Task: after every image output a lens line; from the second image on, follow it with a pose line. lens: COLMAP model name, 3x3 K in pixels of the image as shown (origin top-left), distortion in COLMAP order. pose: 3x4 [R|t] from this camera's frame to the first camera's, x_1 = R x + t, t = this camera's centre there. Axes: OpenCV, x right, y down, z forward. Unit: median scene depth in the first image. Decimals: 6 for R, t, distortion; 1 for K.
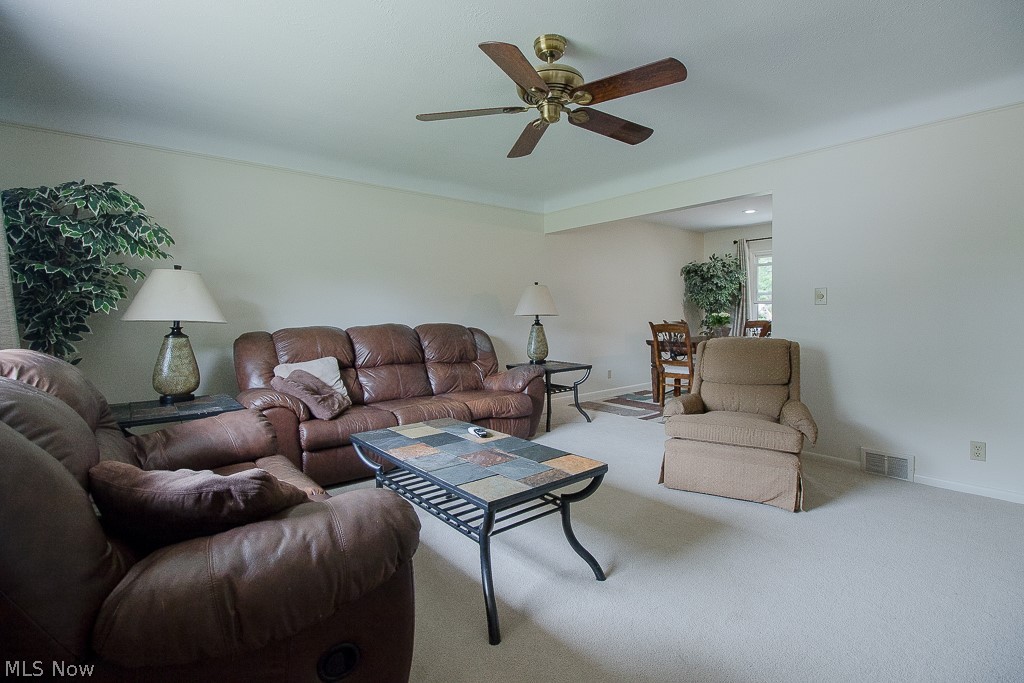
lens RADIAL K [[470.2, 0, 513.2], [0, 470.2, 334.7], [0, 0, 1]] dist [-0.000404, -0.012217]
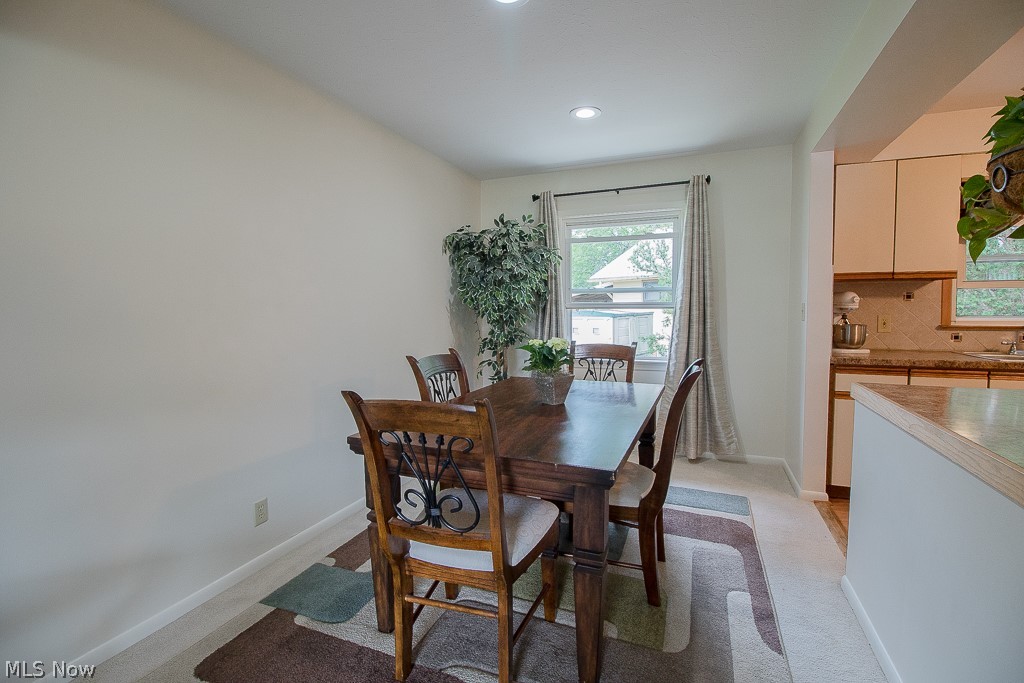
lens RADIAL K [[470.2, 0, 513.2], [0, 470.2, 334.7], [0, 0, 1]] dist [-0.000404, -0.012217]
pose [[0.875932, -0.027241, 0.481665, 0.180419], [0.023074, 0.999628, 0.014572, -0.043788], [-0.481882, -0.001650, 0.876234, 0.533017]]
